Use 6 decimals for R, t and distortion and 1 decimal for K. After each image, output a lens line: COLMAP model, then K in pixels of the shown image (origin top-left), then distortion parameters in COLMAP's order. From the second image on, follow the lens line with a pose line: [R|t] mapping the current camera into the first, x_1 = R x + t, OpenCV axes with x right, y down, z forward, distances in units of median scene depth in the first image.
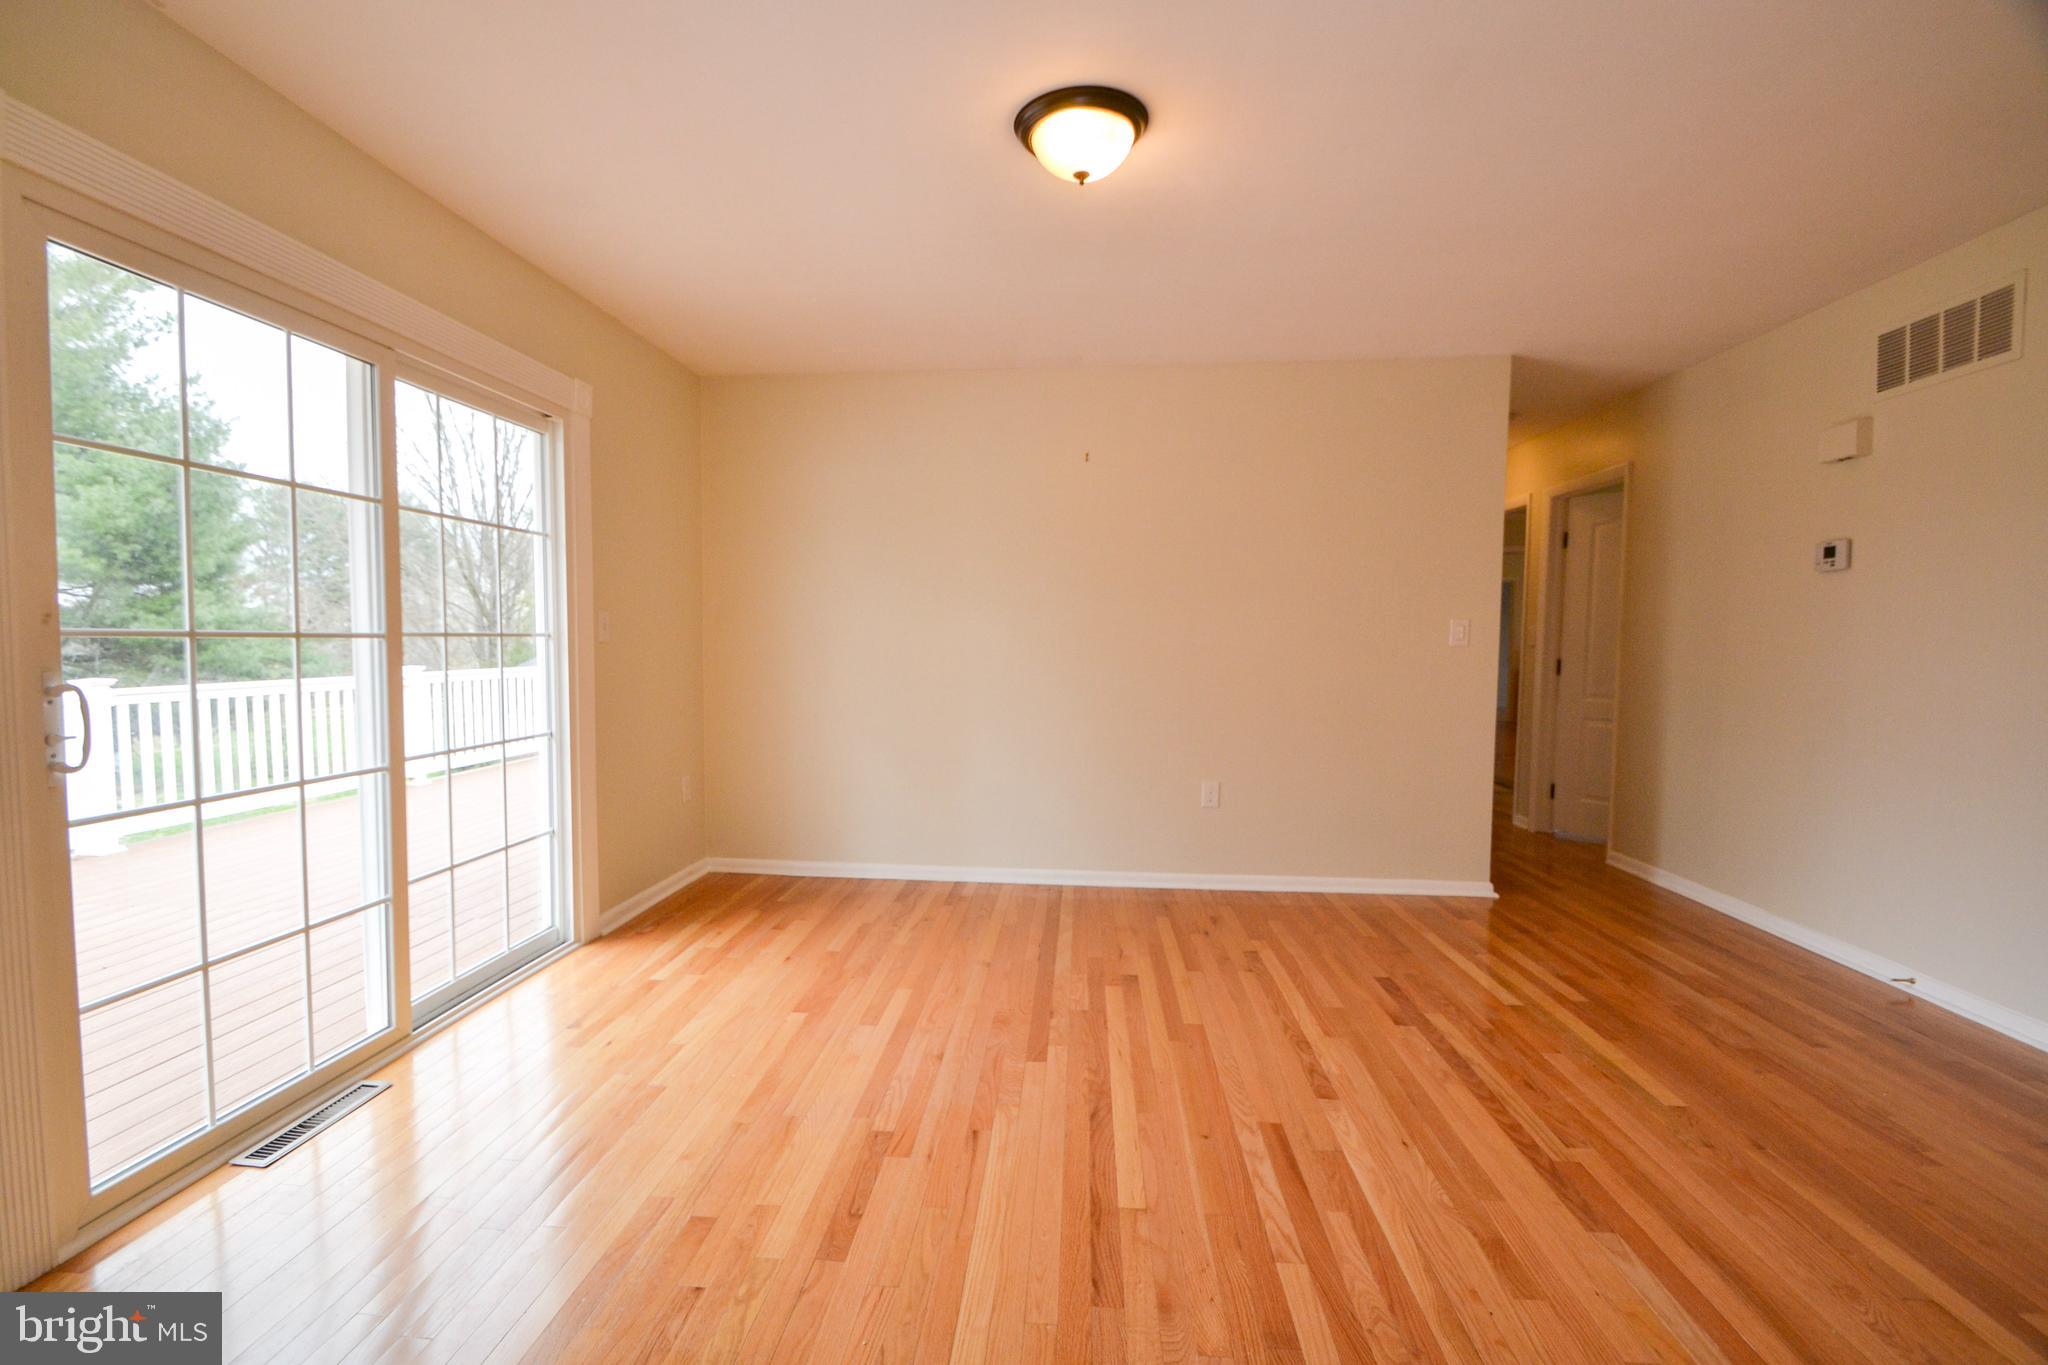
lens RADIAL K [[923.6, 0, 1010.6], [0, 923.6, 688.7], [0, 0, 1]] dist [-0.005493, -0.002050]
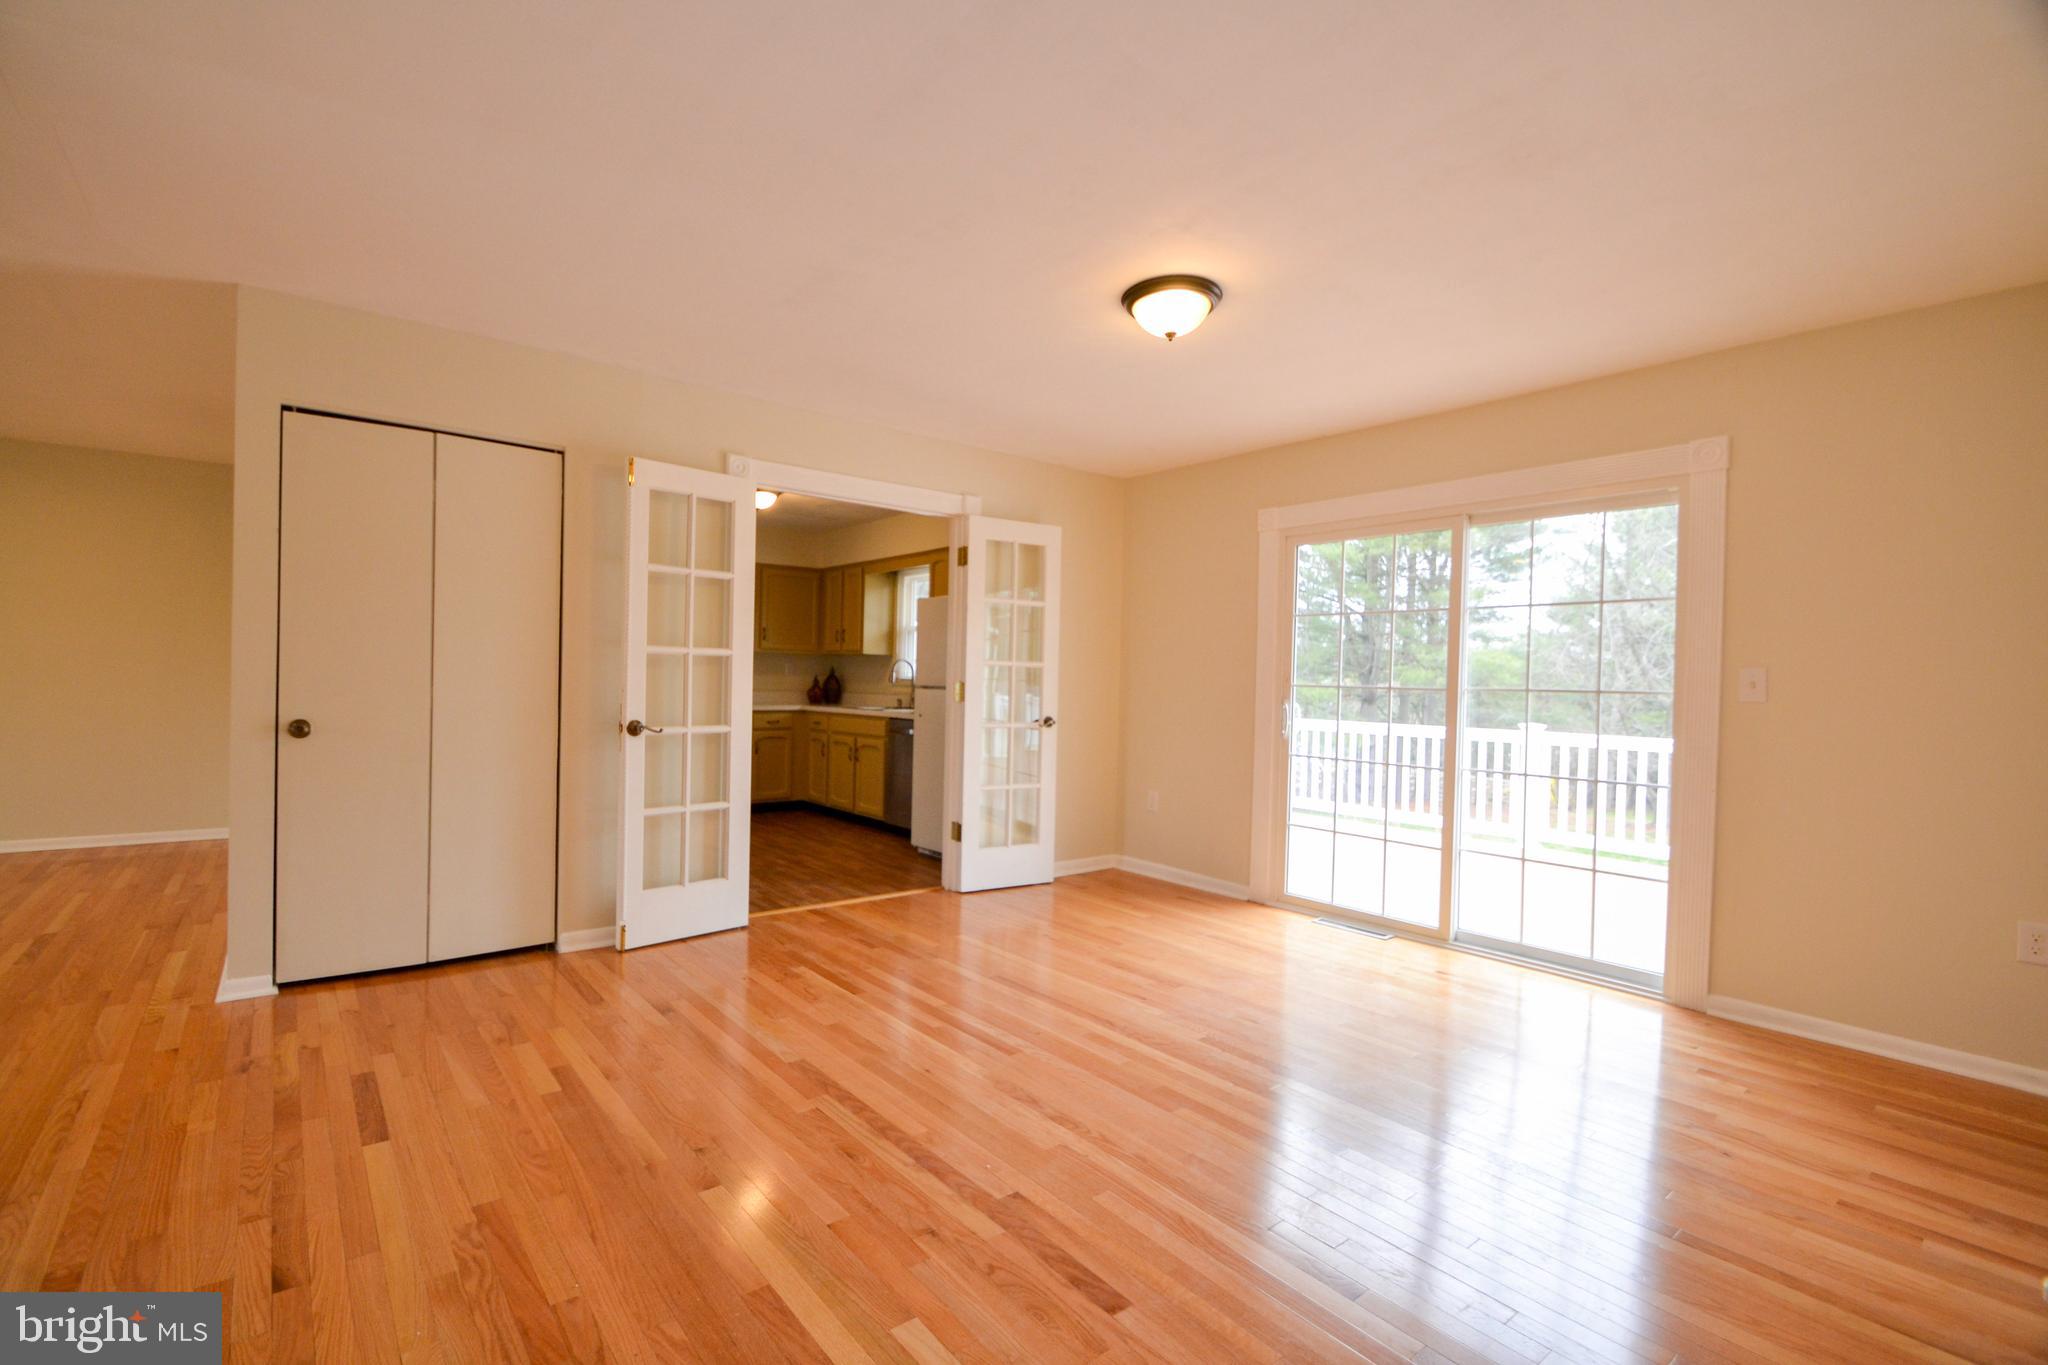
lens RADIAL K [[923.6, 0, 1019.7], [0, 923.6, 689.0], [0, 0, 1]] dist [-0.005493, -0.002050]
pose [[-0.718252, -0.013145, -0.695659, 1.064078], [-0.062642, 0.996983, 0.045837, -0.095321], [0.692958, 0.076500, -0.716908, 1.693141]]
